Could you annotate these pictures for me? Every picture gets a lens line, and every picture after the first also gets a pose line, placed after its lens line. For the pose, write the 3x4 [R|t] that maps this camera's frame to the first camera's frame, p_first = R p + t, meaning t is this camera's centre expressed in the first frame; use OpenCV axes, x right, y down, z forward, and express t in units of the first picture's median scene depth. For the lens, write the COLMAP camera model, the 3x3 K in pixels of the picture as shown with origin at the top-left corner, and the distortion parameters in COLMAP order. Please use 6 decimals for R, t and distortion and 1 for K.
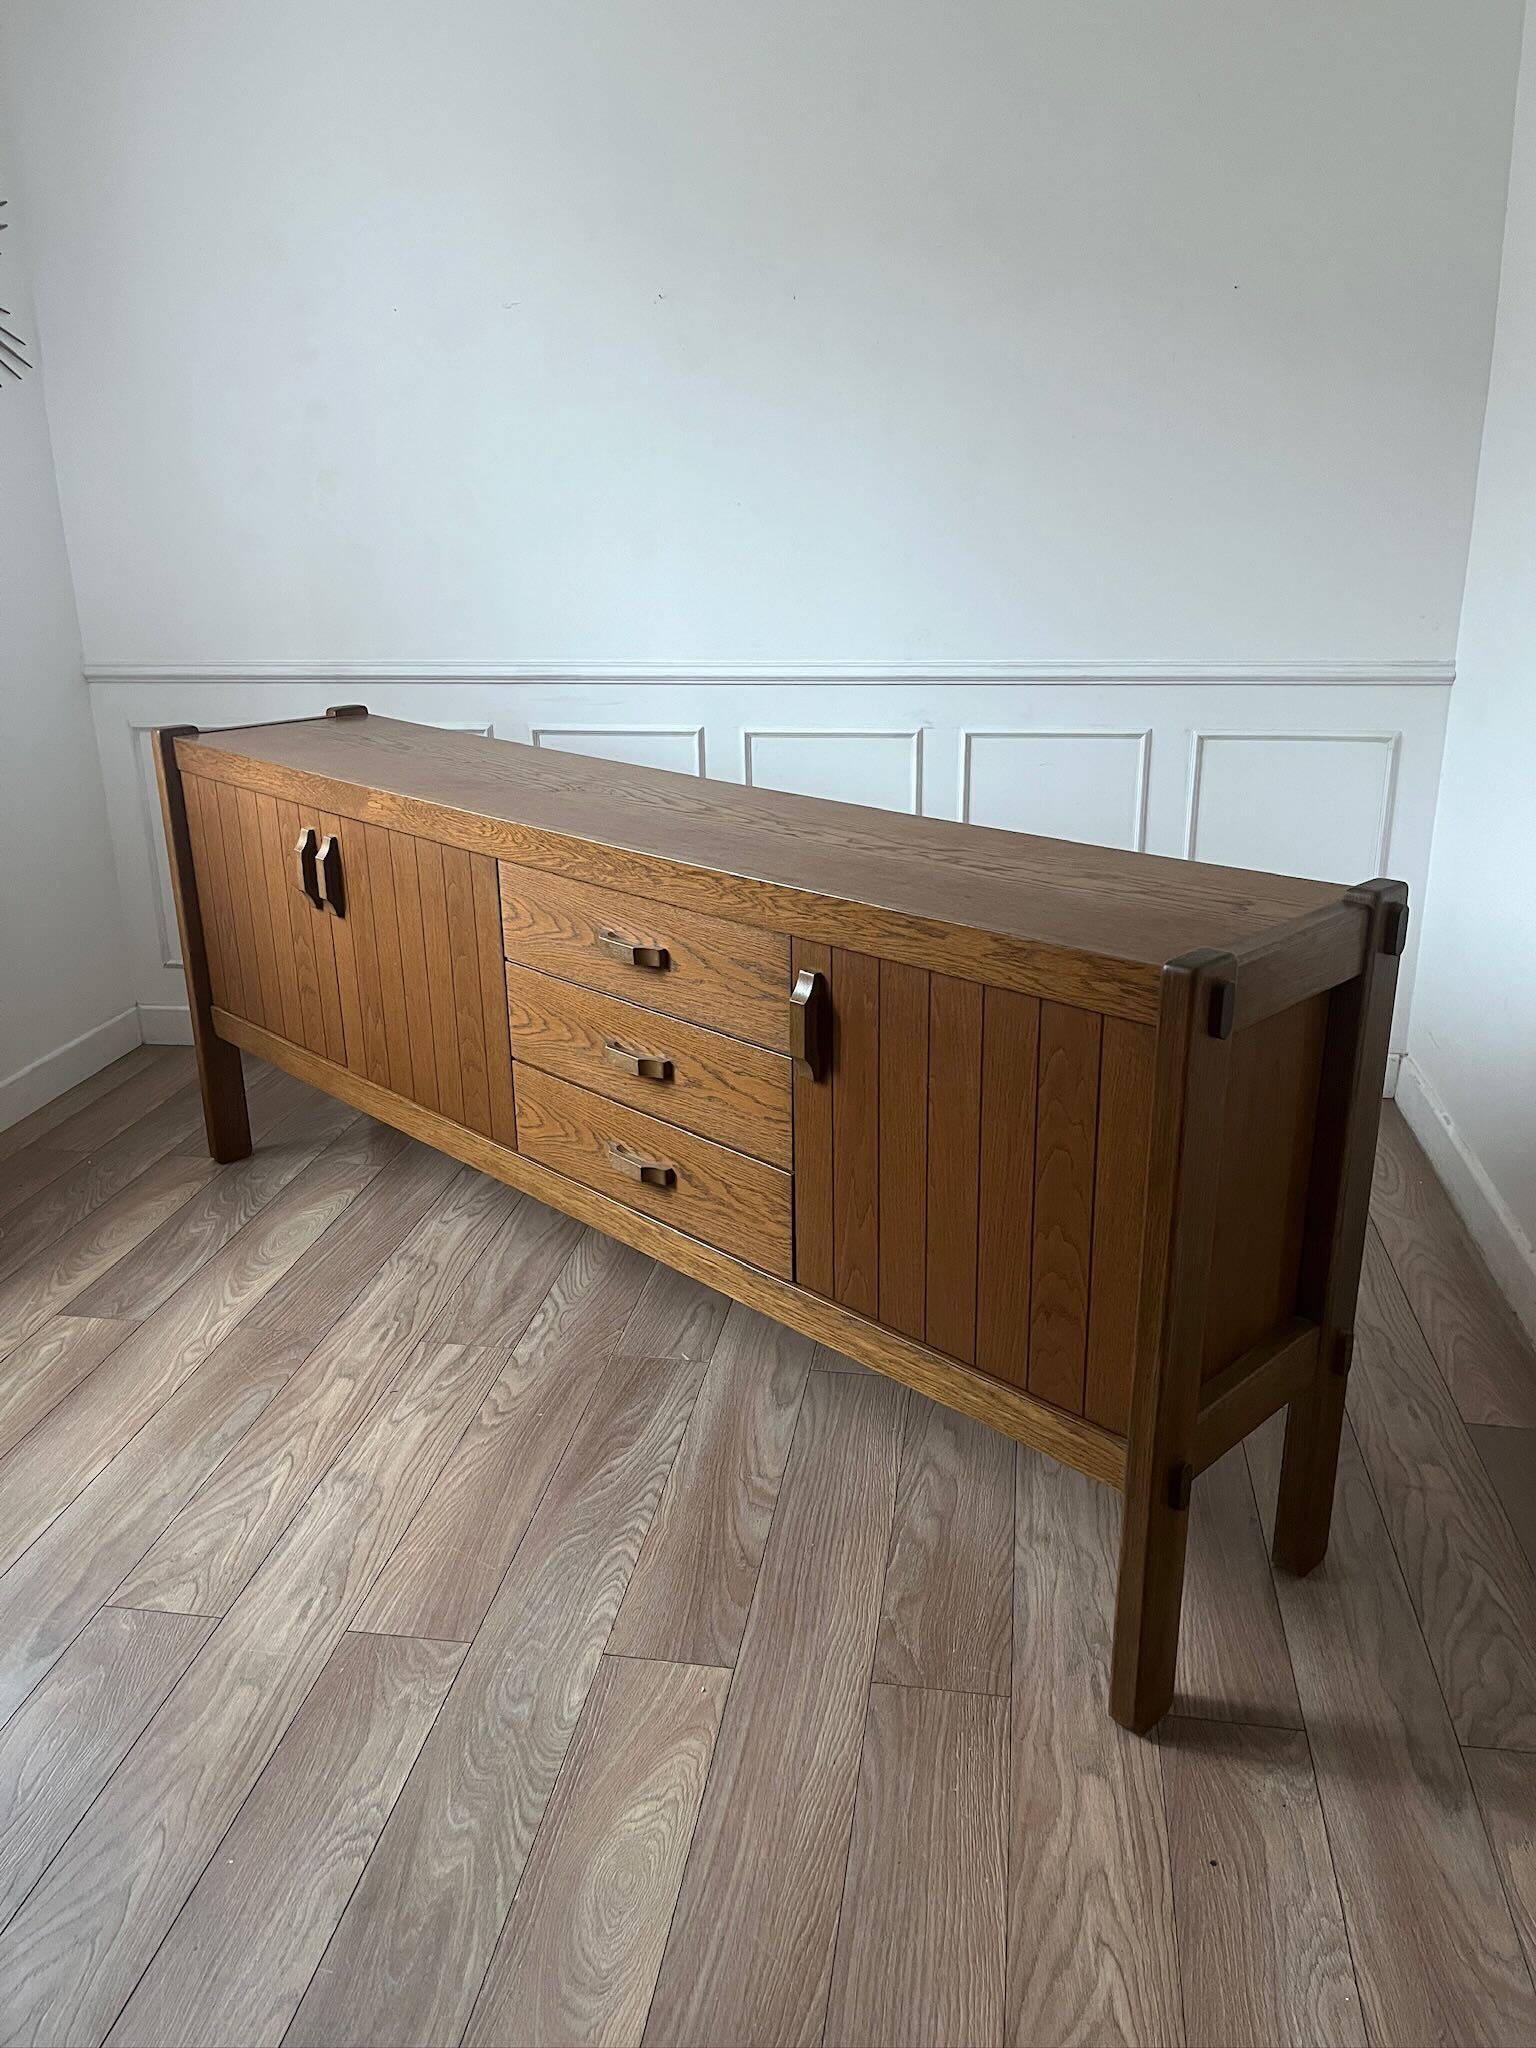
lens RADIAL K [[1561.5, 0, 757.7], [0, 1561.5, 1014.7], [0, 0, 1]] dist [0.062024, -0.099265]
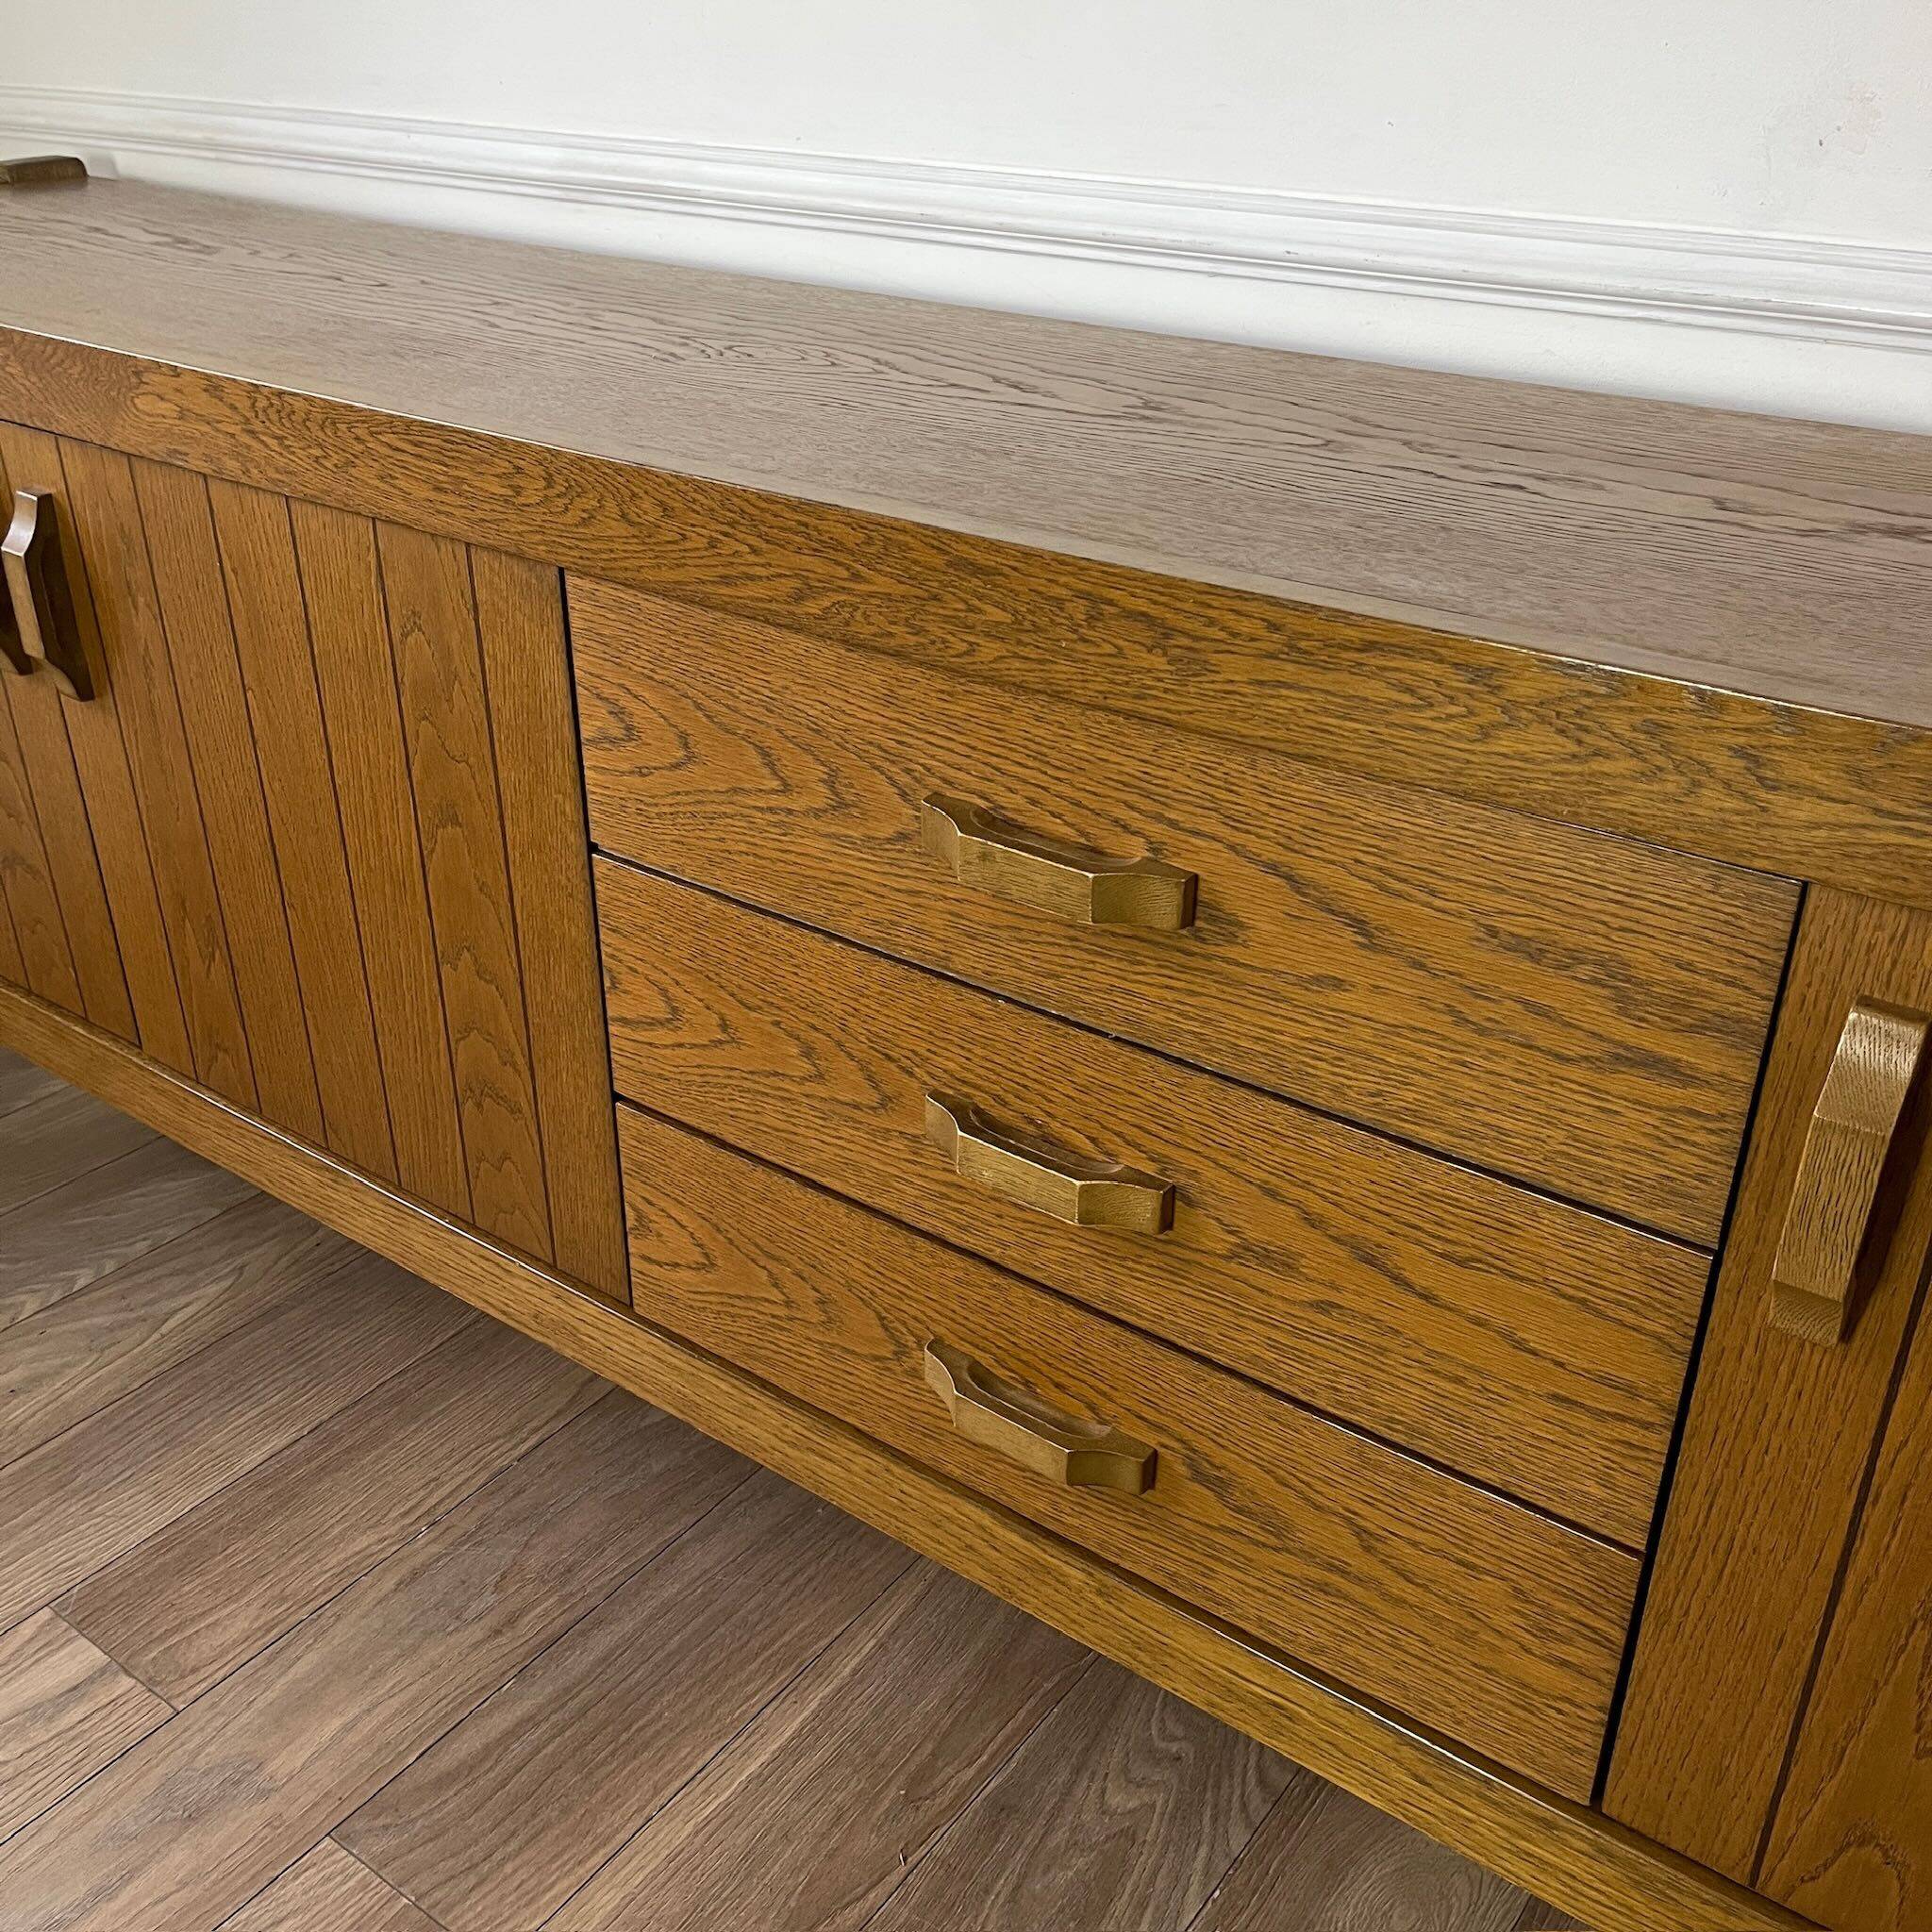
lens RADIAL K [[1969.8, 0, 952.6], [0, 1969.8, 983.6], [0, 0, 1]] dist [0.021898, 0.000000]
pose [[0.986679, -0.062967, 0.150001, -0.165229], [0.036294, 0.984017, 0.174335, -0.089424], [-0.158581, -0.166569, 0.973194, 0.595677]]
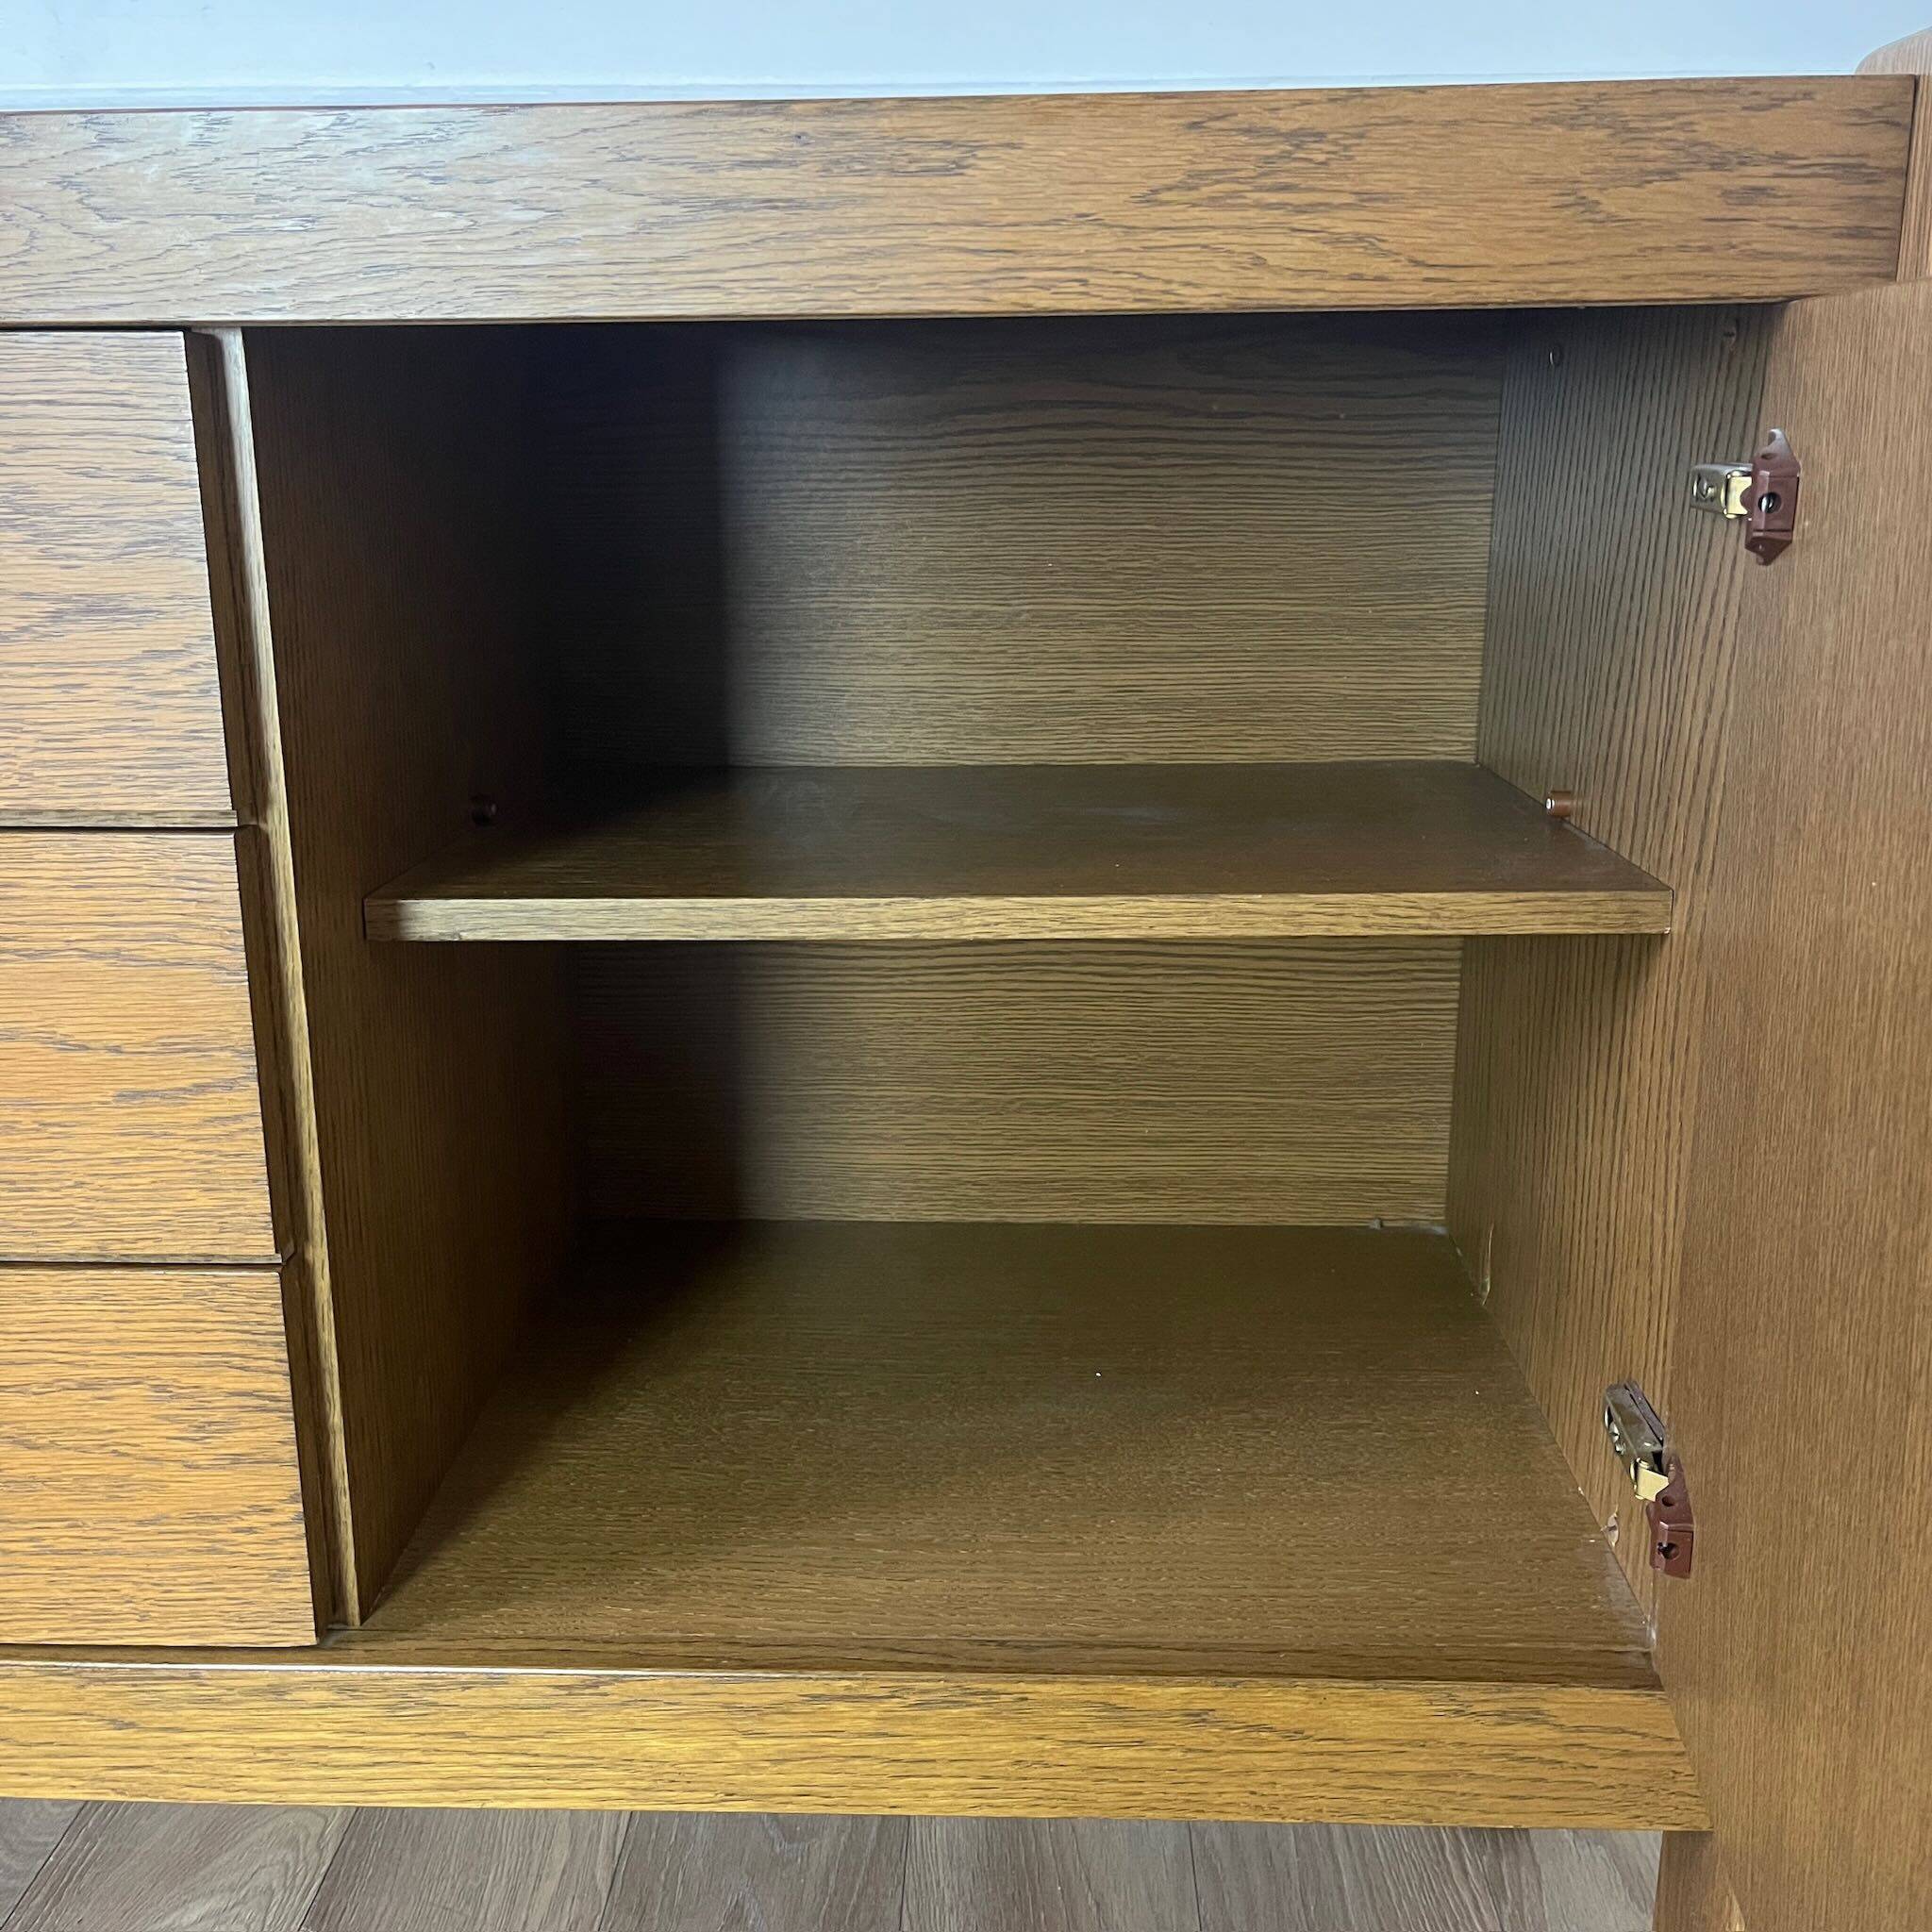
lens RADIAL K [[1969.8, 0, 966.1], [0, 1969.8, 955.6], [0, 0, 1]] dist [0.021898, 0.000000]
pose [[0.726172, -0.170592, 0.666012, -0.106346], [0.215062, 0.976475, 0.015626, 0.064134], [-0.653010, 0.131887, 0.745777, 0.608228]]
